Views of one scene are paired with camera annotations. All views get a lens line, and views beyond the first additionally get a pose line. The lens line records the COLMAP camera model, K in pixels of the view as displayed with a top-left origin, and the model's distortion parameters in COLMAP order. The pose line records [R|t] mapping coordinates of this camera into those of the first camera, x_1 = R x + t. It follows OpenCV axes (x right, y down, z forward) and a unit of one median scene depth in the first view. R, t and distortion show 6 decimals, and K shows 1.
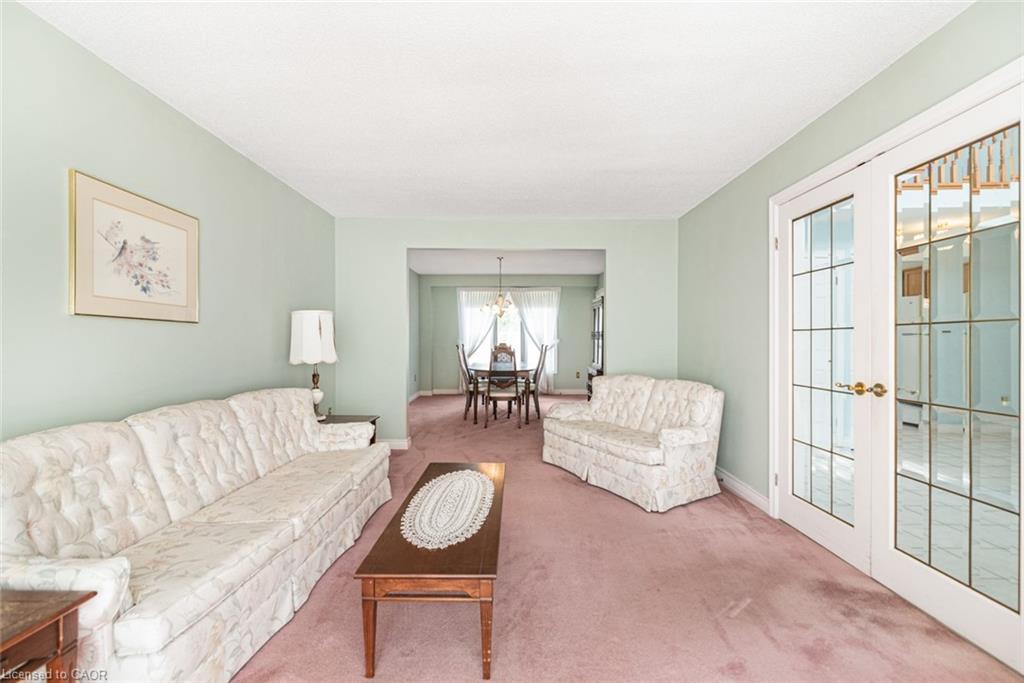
lens RADIAL K [[469.4, 0, 512.0], [0, 469.4, 341.6], [0, 0, 1]] dist [0.011291, -0.000255]
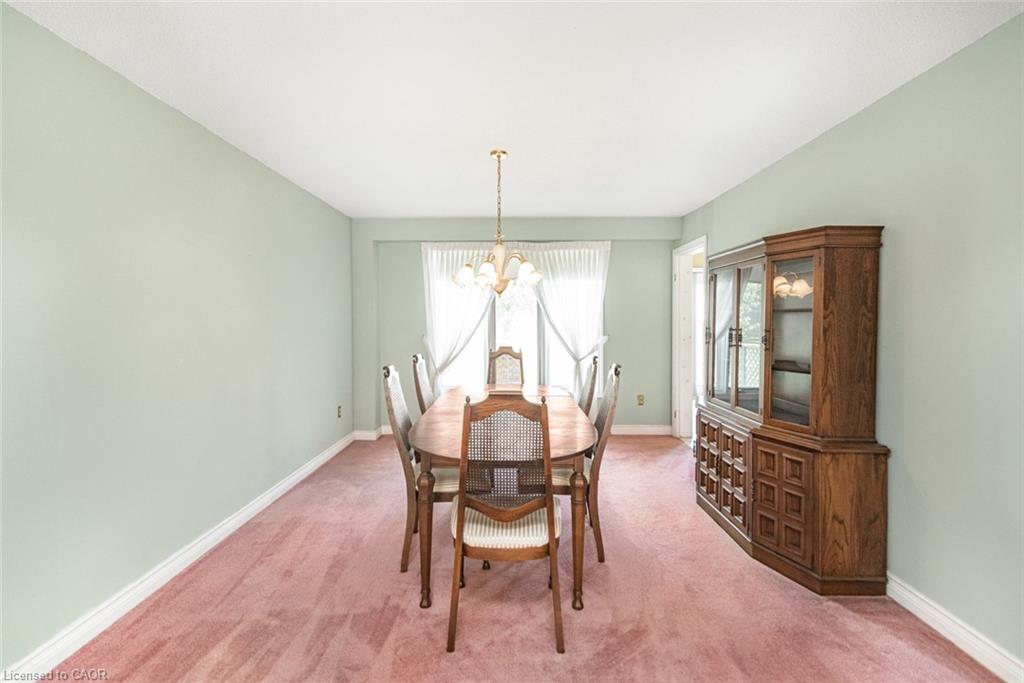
lens RADIAL K [[469.4, 0, 510.1], [0, 469.4, 340.1], [0, 0, 1]] dist [0.011291, -0.000255]
pose [[0.999962, -0.002641, -0.008264, -0.009746], [0.002910, 0.999459, 0.032748, -0.020733], [0.008173, -0.032771, 0.999429, 0.496037]]
